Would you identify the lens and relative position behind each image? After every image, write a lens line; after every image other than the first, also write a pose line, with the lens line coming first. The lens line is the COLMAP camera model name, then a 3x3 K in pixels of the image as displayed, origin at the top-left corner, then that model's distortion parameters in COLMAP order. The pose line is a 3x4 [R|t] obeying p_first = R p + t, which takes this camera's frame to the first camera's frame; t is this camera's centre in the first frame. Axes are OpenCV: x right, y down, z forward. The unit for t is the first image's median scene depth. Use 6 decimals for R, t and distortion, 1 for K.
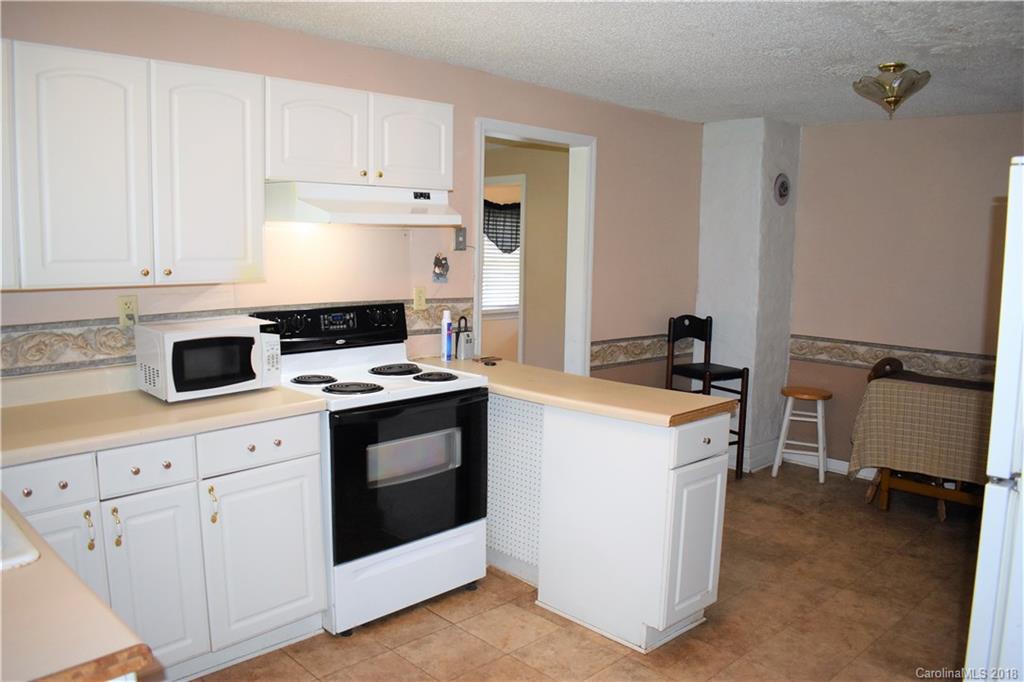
lens RADIAL K [[799.3, 0, 516.9], [0, 799.3, 338.4], [0, 0, 1]] dist [-0.097125, 0.014697]
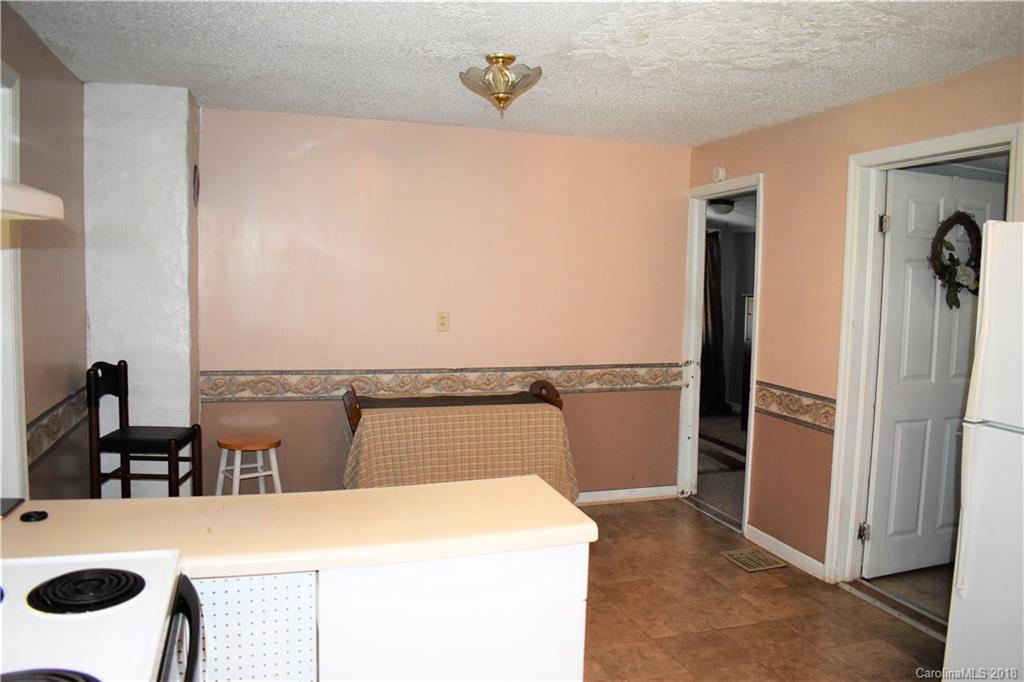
lens RADIAL K [[856.4, 0, 514.8], [0, 856.4, 345.8], [0, 0, 1]] dist [-0.091241, 0.009863]
pose [[0.431856, -0.088691, 0.897571, -0.375286], [0.100717, 0.993672, 0.049728, -0.058386], [-0.896302, 0.068925, 0.438056, 0.505376]]
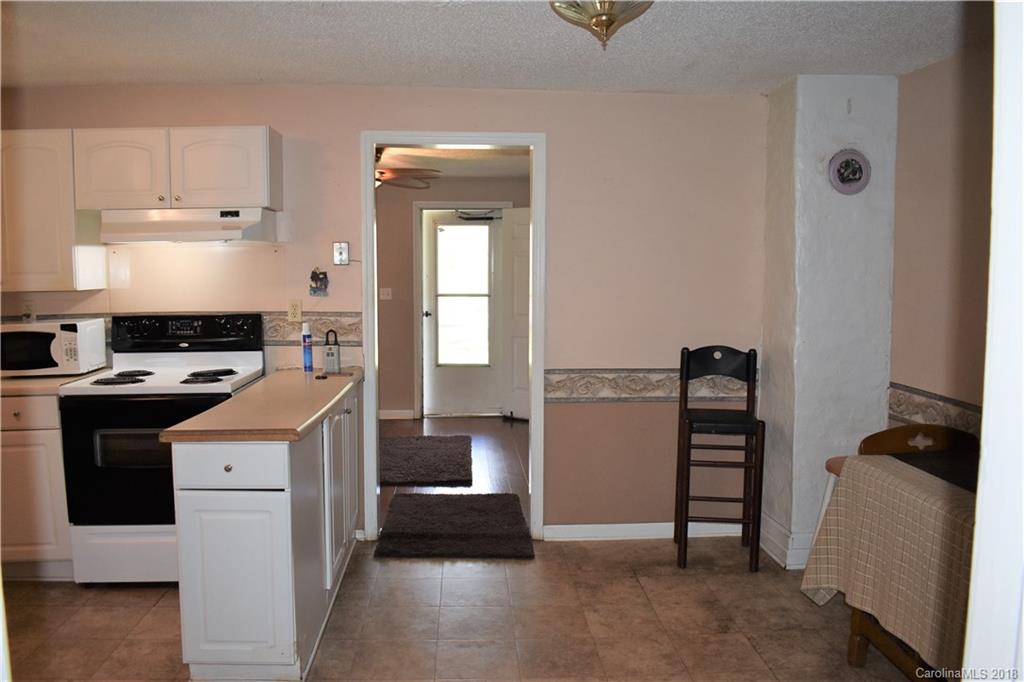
lens RADIAL K [[799.3, 0, 516.1], [0, 799.3, 340.8], [0, 0, 1]] dist [-0.097125, 0.014697]
pose [[0.756824, 0.040502, -0.652363, 0.776449], [-0.064307, 0.997850, -0.012653, -0.016371], [0.650448, 0.051528, 0.757801, 0.396964]]
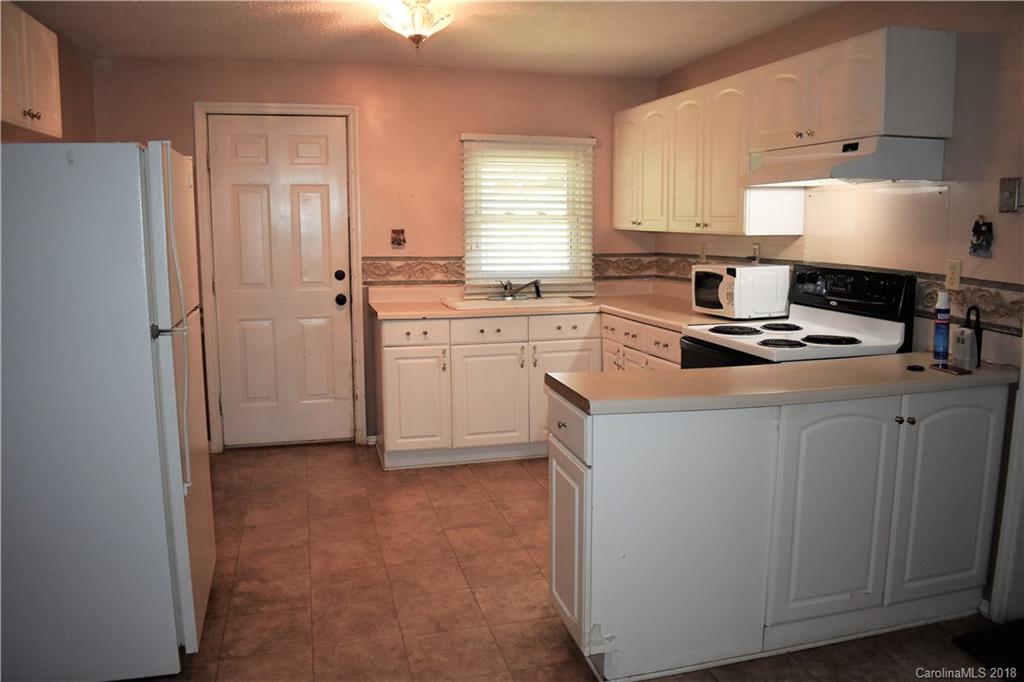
lens RADIAL K [[799.3, 0, 510.8], [0, 799.3, 339.8], [0, 0, 1]] dist [-0.097125, 0.014697]
pose [[-0.500781, 0.120635, -0.857126, 0.730899], [-0.106952, 0.974028, 0.199575, -0.092076], [0.858941, 0.191614, -0.474873, 0.993038]]
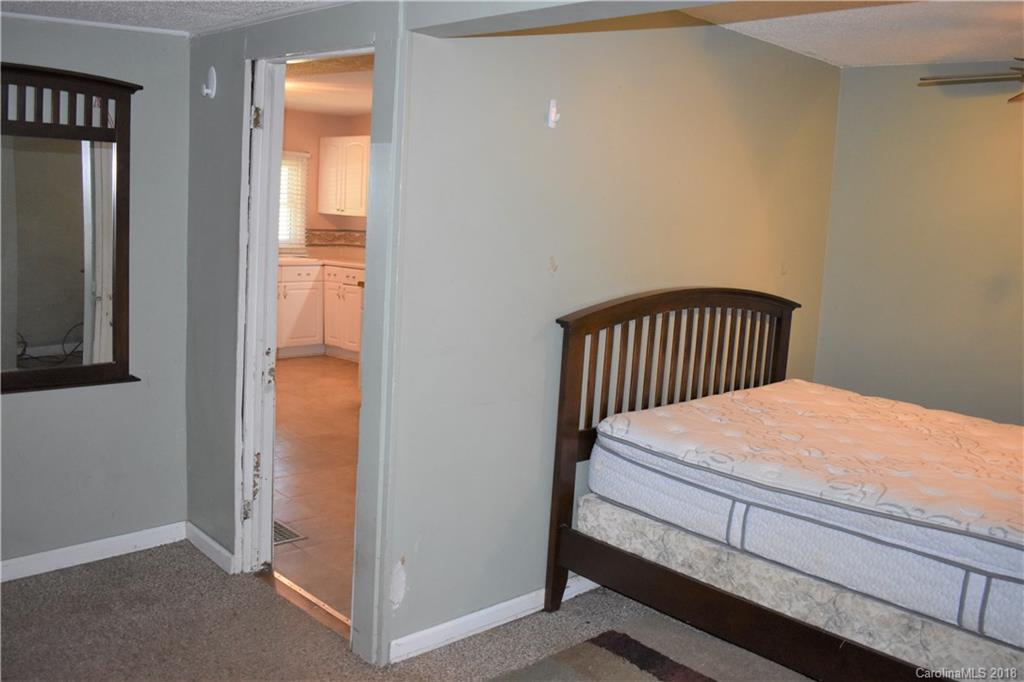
lens RADIAL K [[856.4, 0, 513.4], [0, 856.4, 338.8], [0, 0, 1]] dist [-0.091241, 0.009863]
pose [[0.009540, 0.134860, -0.990819, 1.697866], [-0.175311, 0.975743, 0.131120, -0.083547], [0.984467, 0.172451, 0.032951, 0.945171]]
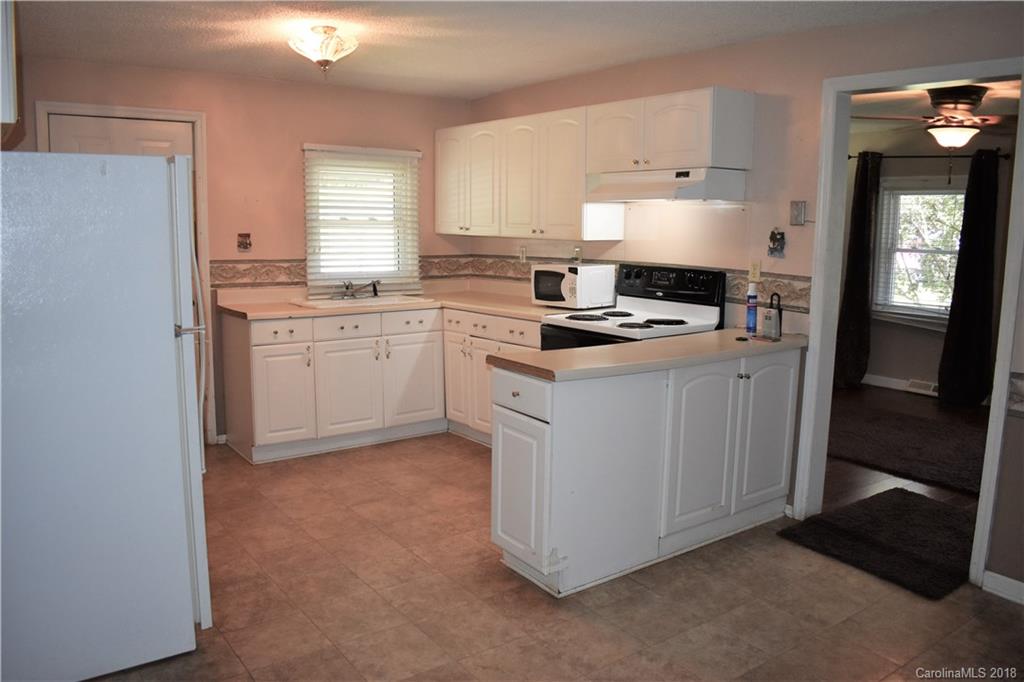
lens RADIAL K [[799.3, 0, 511.1], [0, 799.3, 340.7], [0, 0, 1]] dist [-0.097125, 0.014697]
pose [[-0.151553, 0.135647, -0.979097, 0.945764], [-0.132310, 0.978841, 0.156091, -0.079373], [0.979554, 0.153200, -0.130399, 0.830982]]
